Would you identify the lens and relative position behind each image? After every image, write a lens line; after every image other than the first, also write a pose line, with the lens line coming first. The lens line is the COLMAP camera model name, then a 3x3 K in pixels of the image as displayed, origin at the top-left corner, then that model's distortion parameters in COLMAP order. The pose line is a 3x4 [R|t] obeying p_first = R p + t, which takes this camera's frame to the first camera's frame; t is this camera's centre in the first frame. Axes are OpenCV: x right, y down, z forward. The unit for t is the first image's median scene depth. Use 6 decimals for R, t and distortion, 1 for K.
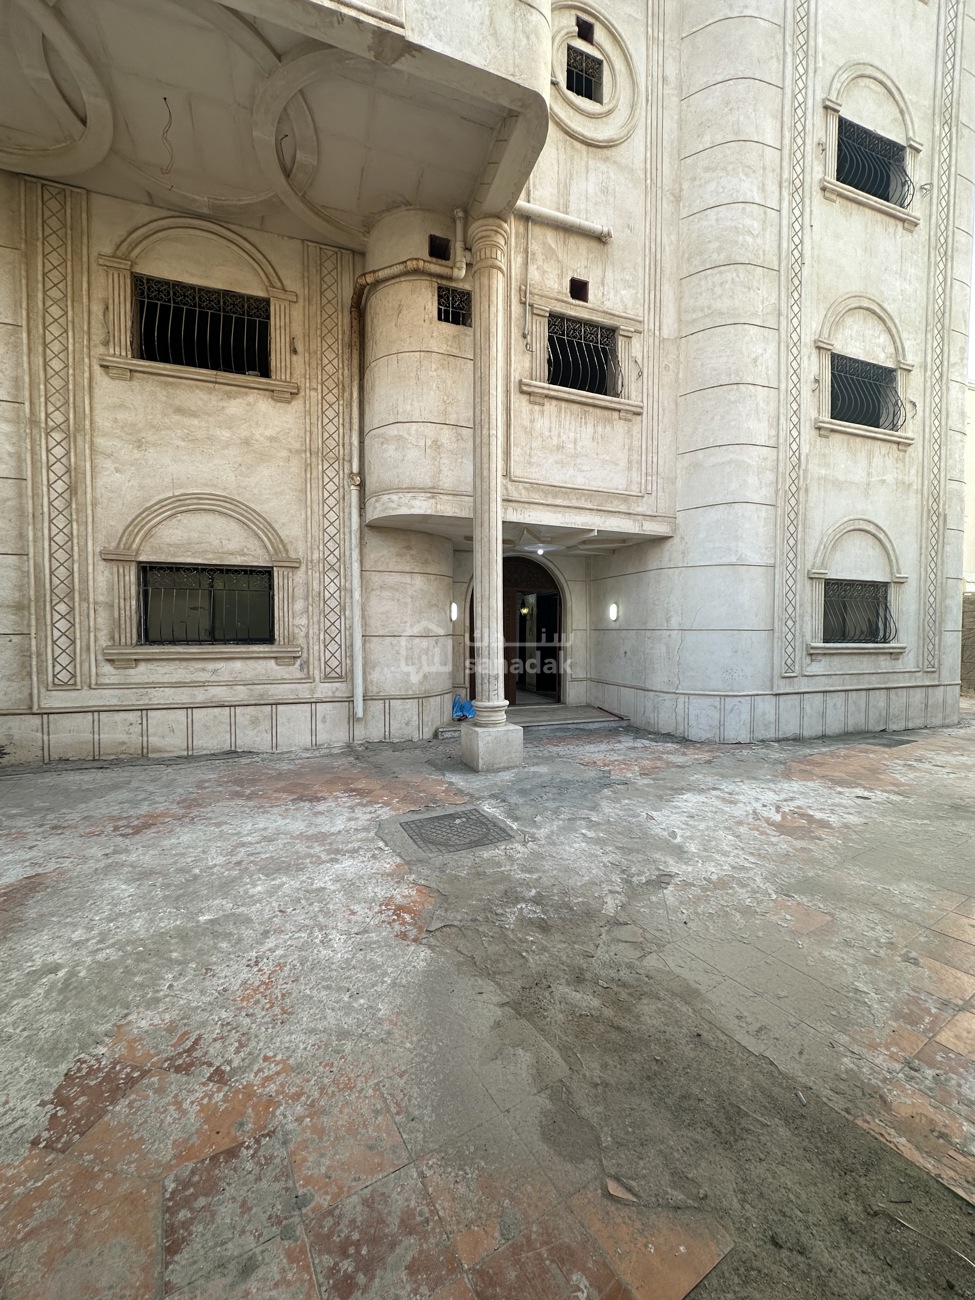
lens RADIAL K [[521.8, 0, 488.6], [0, 521.8, 647.4], [0, 0, 1]] dist [-0.002383, -0.000245]
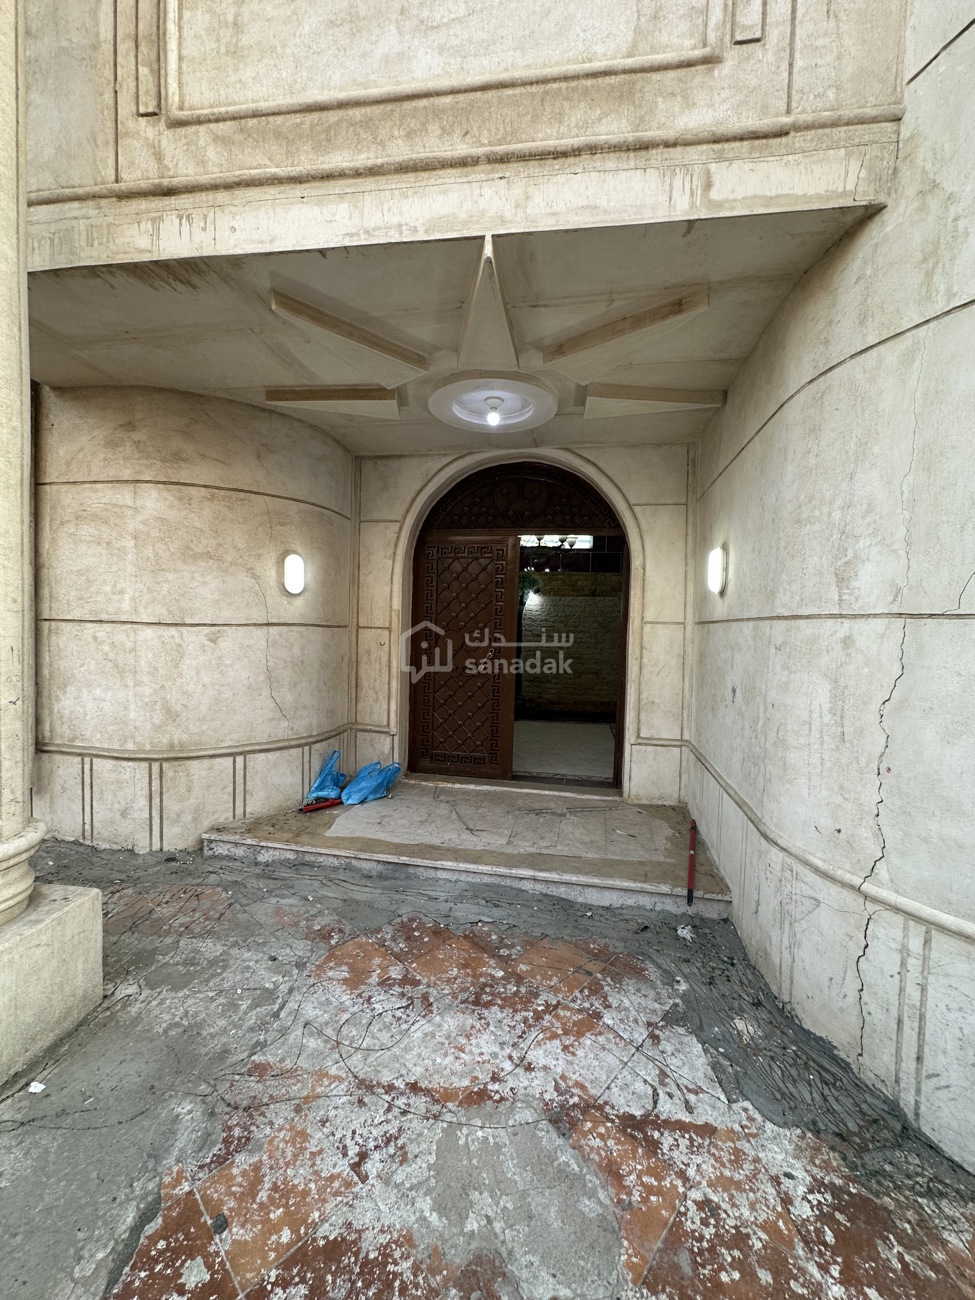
lens RADIAL K [[521.8, 0, 482.9], [0, 521.8, 648.8], [0, 0, 1]] dist [-0.002383, -0.000245]
pose [[0.868974, 0.040321, -0.493213, 0.340975], [-0.038838, 0.999158, 0.013256, -0.017083], [0.493332, 0.007636, 0.869808, 0.760716]]
